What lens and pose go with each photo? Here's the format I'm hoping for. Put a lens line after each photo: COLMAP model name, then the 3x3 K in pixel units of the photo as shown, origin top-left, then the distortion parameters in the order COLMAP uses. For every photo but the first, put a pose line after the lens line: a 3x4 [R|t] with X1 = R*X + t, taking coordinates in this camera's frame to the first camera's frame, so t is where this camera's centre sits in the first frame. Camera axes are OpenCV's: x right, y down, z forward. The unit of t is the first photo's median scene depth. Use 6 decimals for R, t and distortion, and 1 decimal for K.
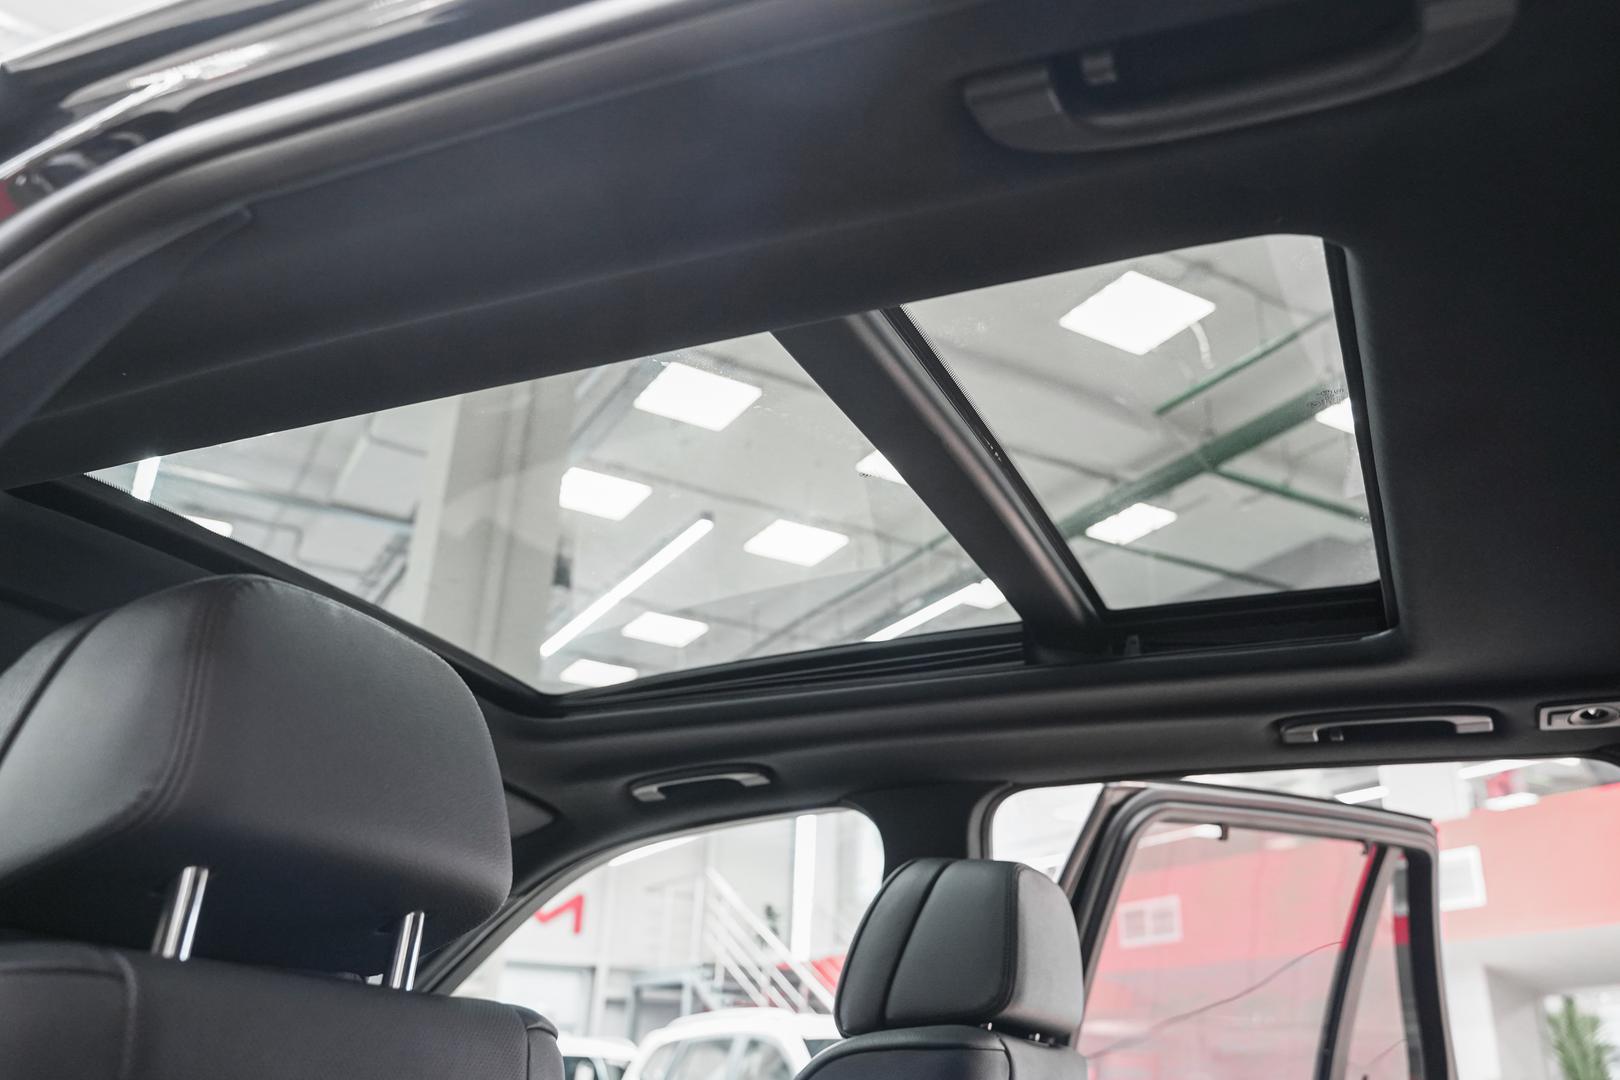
lens RADIAL K [[1305.4, 0, 853.9], [0, 1305.4, 520.8], [0, 0, 1]] dist [-0.008597, -0.001461]
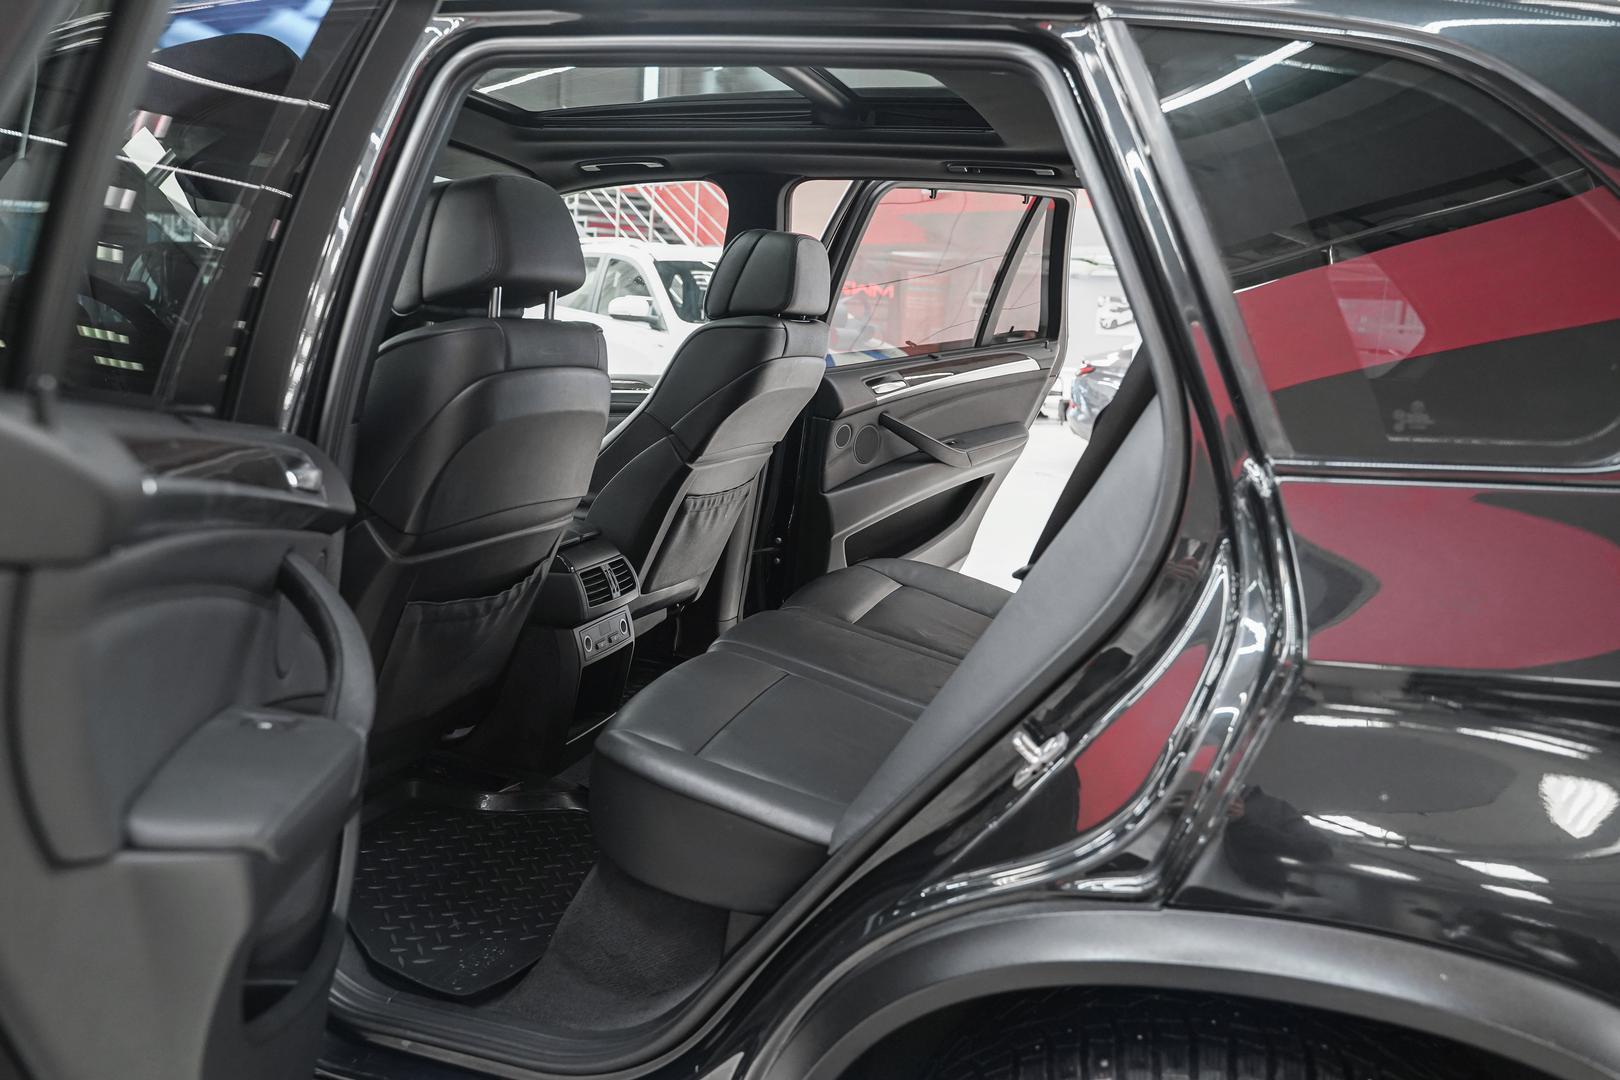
lens RADIAL K [[1305.4, 0, 812.6], [0, 1305.4, 540.5], [0, 0, 1]] dist [-0.008597, -0.001461]
pose [[0.994882, 0.014412, 0.100015, -0.039037], [-0.068995, 0.820026, 0.568152, -0.431242], [-0.073827, -0.572145, 0.816823, -0.778705]]
